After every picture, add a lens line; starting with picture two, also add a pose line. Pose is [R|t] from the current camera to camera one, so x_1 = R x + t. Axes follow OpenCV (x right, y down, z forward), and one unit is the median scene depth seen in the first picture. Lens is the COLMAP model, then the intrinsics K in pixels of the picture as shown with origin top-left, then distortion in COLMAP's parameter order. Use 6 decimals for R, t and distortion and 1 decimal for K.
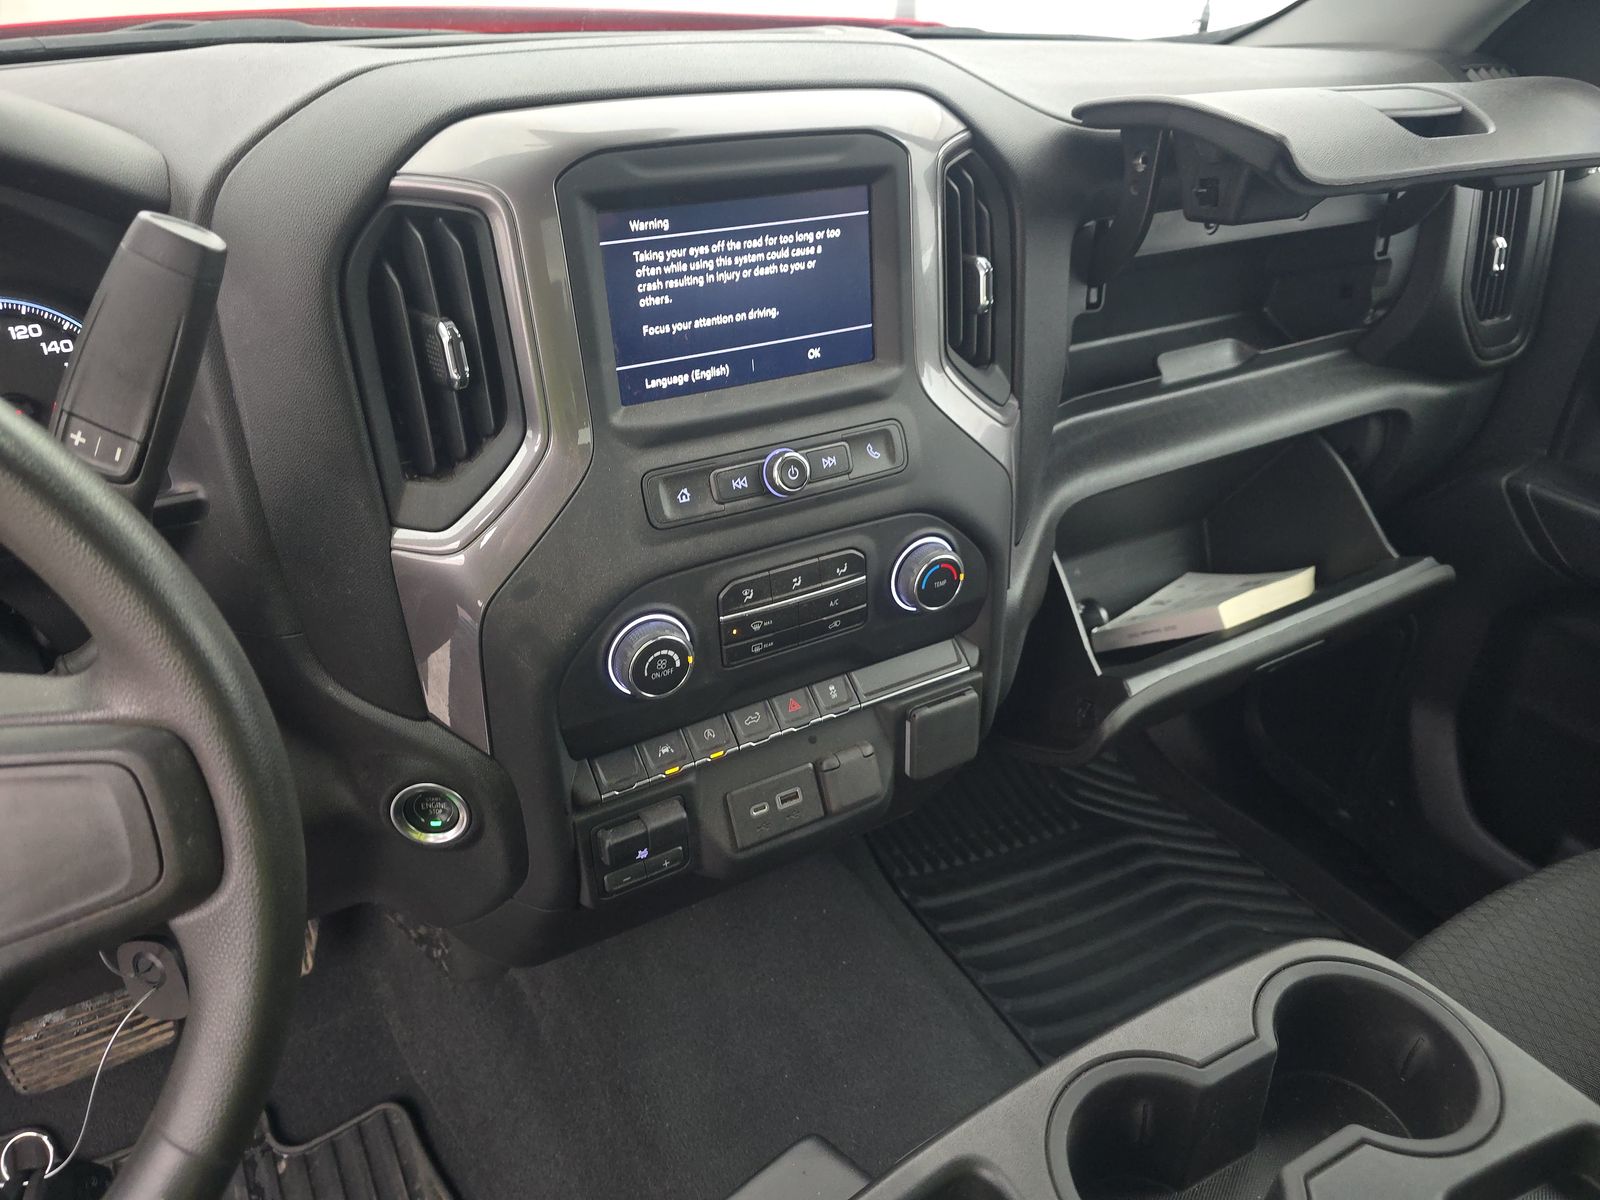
lens RADIAL K [[1083.3, 0, 802.3], [0, 1083.3, 552.3], [0, 0, 1]] dist [0.055934, -0.051534]
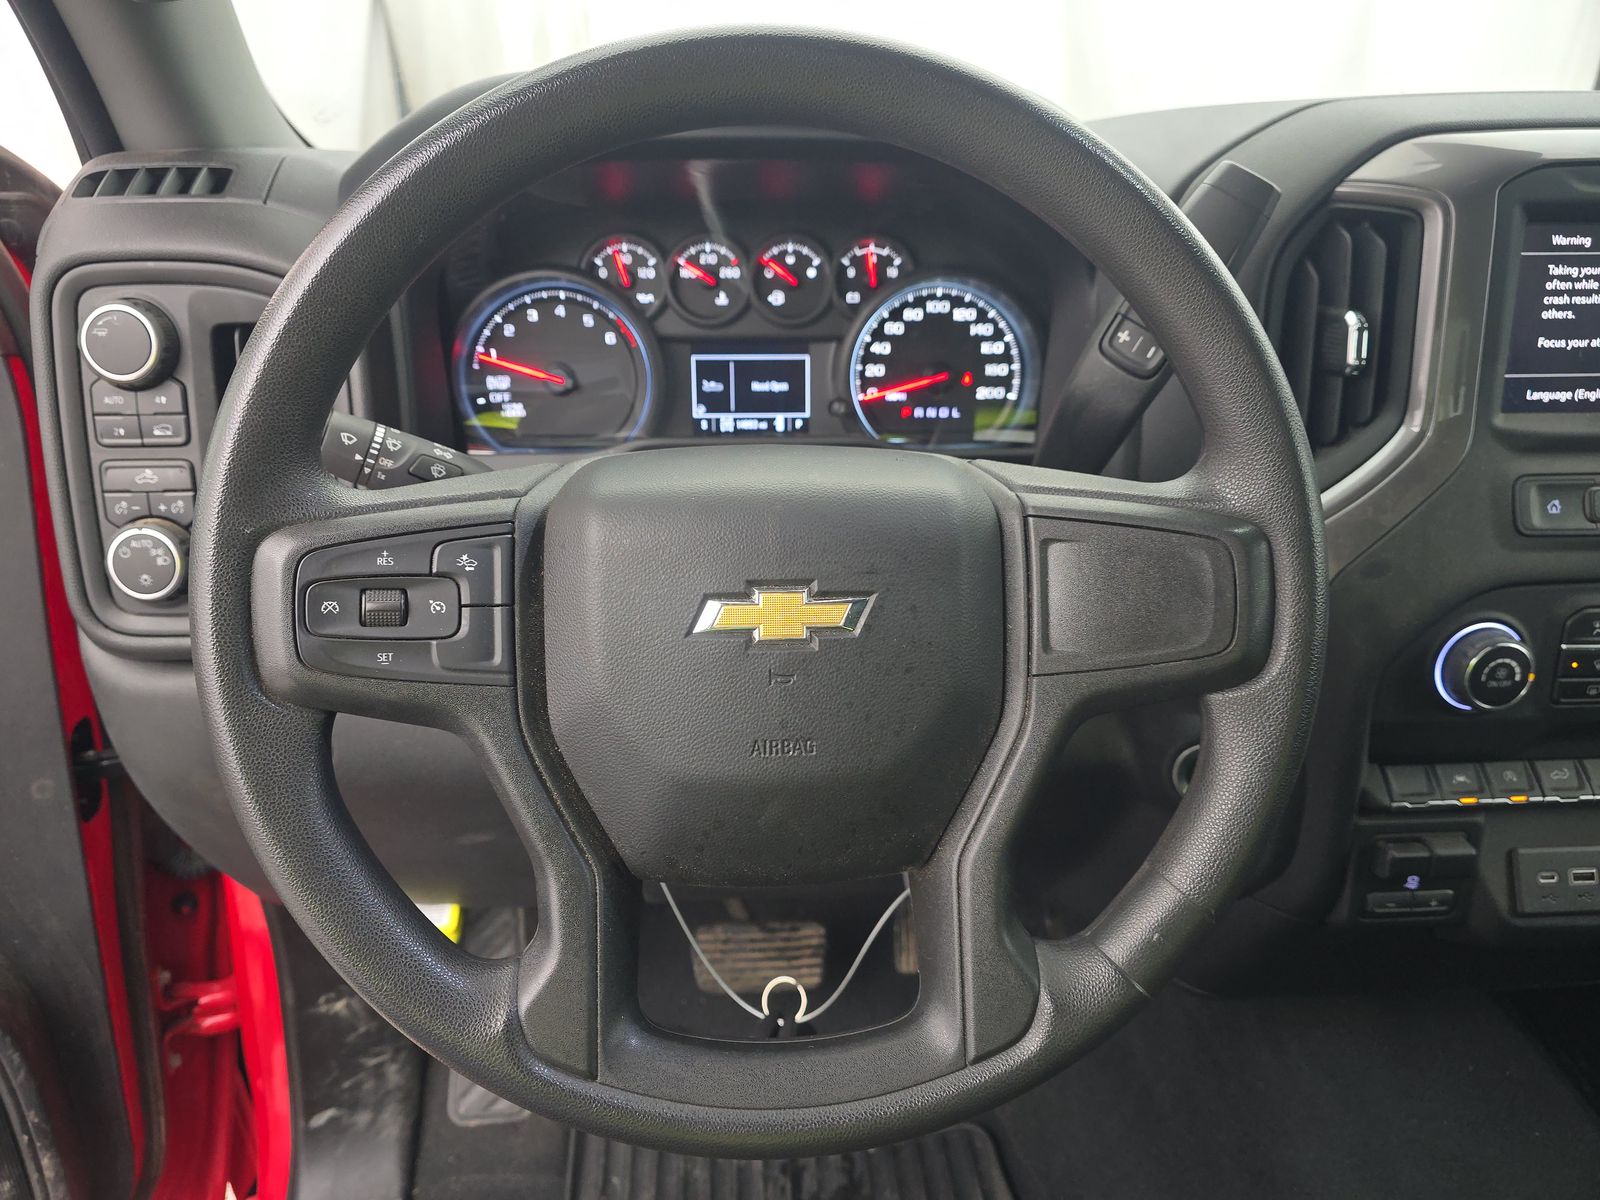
lens RADIAL K [[1083.3, 0, 802.3], [0, 1083.3, 552.3], [0, 0, 1]] dist [0.055934, -0.051534]
pose [[0.901375, 0.144348, -0.408272, -0.314733], [-0.213710, 0.968278, -0.129482, 0.265409], [0.376631, 0.203964, 0.903630, -0.153146]]
